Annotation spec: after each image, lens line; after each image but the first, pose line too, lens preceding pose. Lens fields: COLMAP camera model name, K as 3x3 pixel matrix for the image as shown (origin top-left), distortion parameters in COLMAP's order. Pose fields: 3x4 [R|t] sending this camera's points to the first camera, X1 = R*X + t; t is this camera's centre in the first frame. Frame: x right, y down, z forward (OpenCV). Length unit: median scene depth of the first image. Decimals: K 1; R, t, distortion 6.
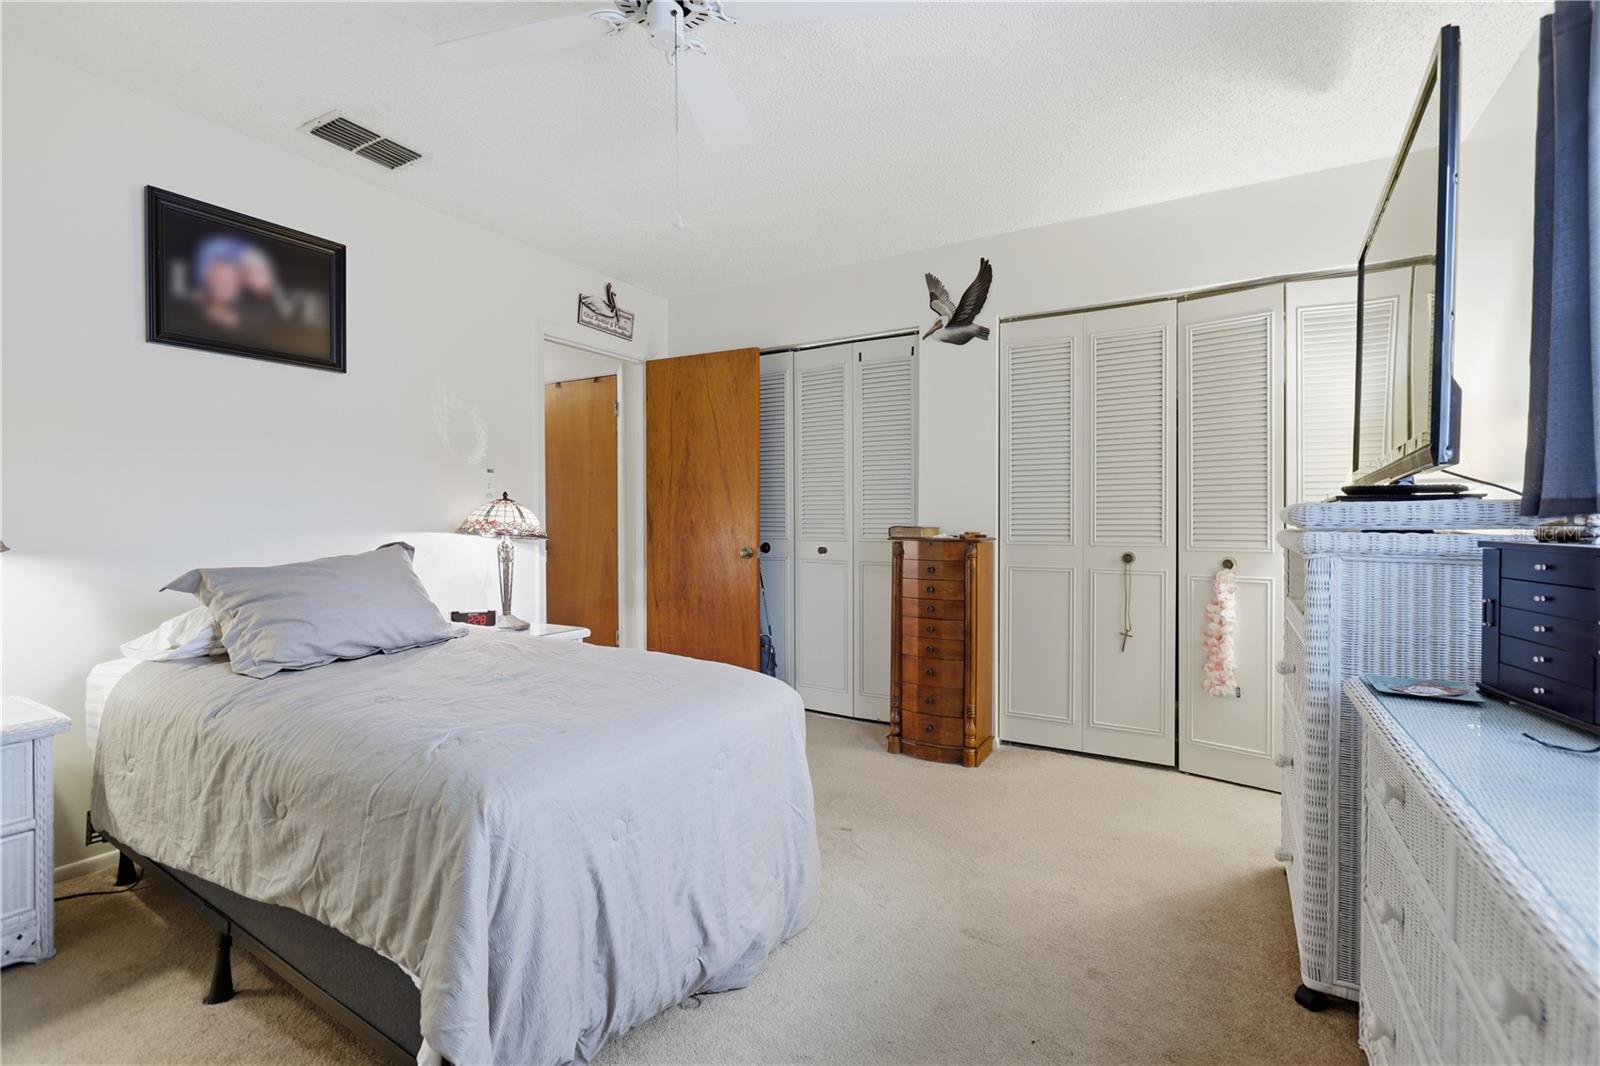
lens RADIAL K [[712.9, 0, 792.1], [0, 712.9, 531.0], [0, 0, 1]] dist [-0.001904, -0.000407]
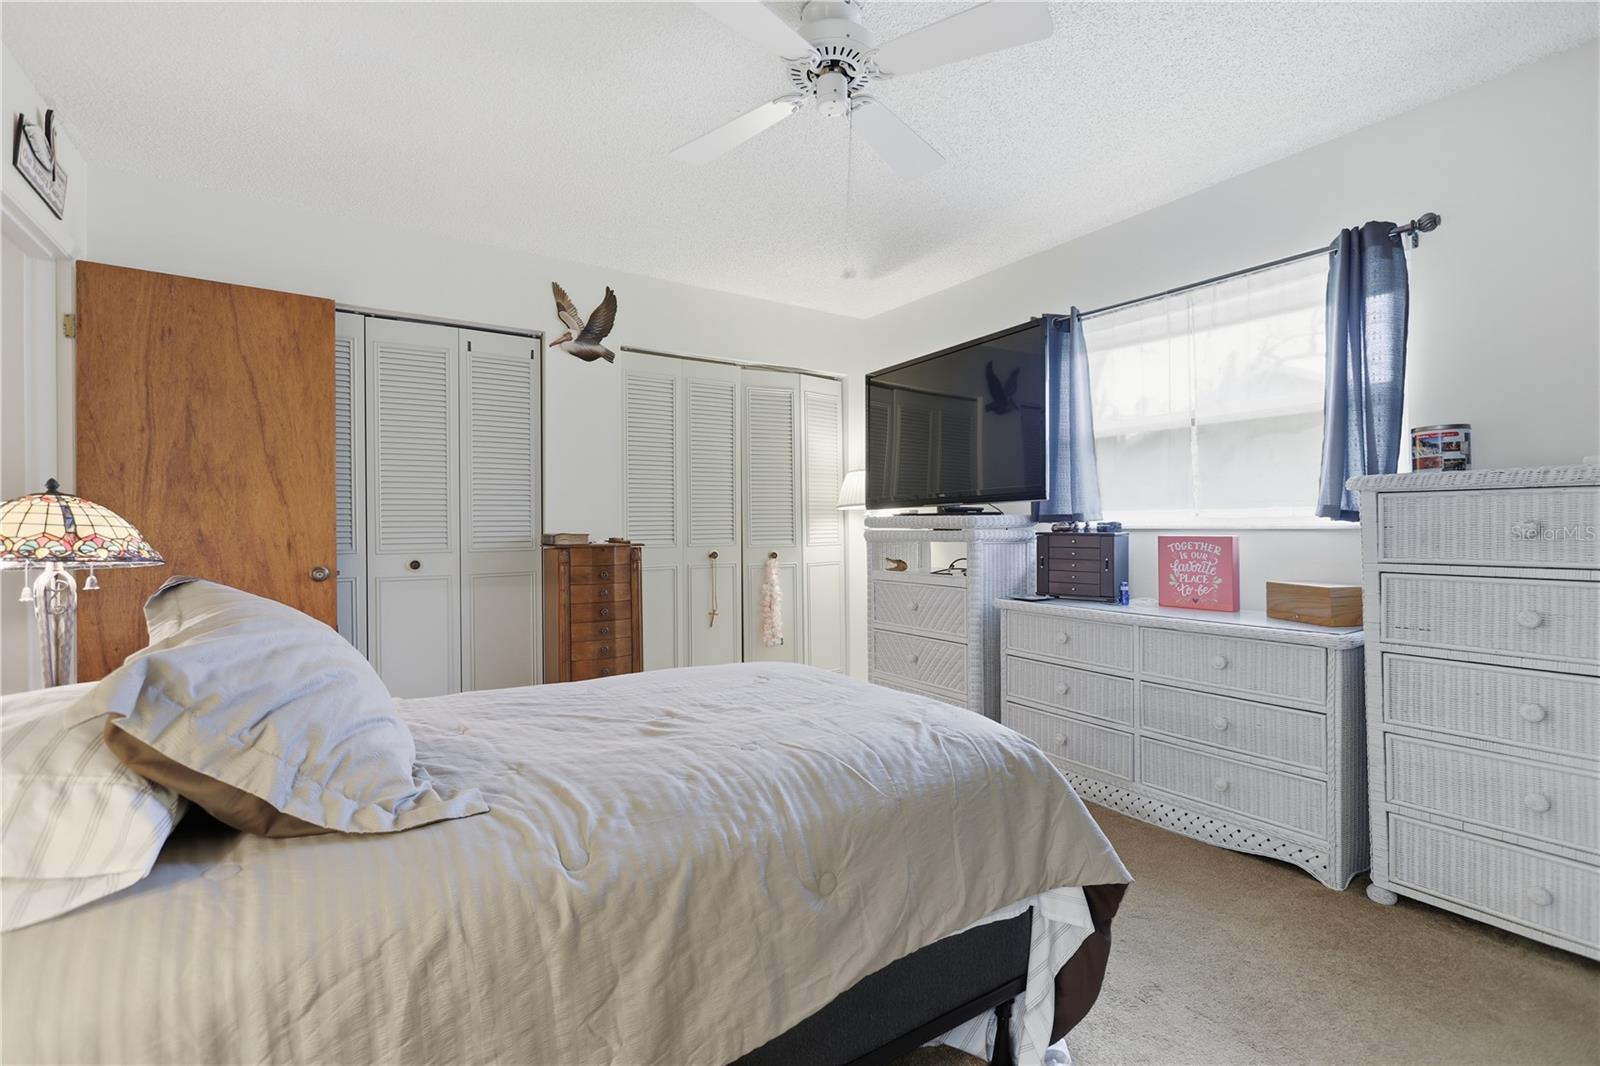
lens RADIAL K [[712.9, 0, 796.4], [0, 712.9, 529.8], [0, 0, 1]] dist [-0.001904, -0.000407]
pose [[0.434947, -0.010411, 0.900396, -0.595039], [0.021036, 0.999778, 0.001398, -0.006657], [-0.900211, 0.018332, 0.435069, 0.272219]]
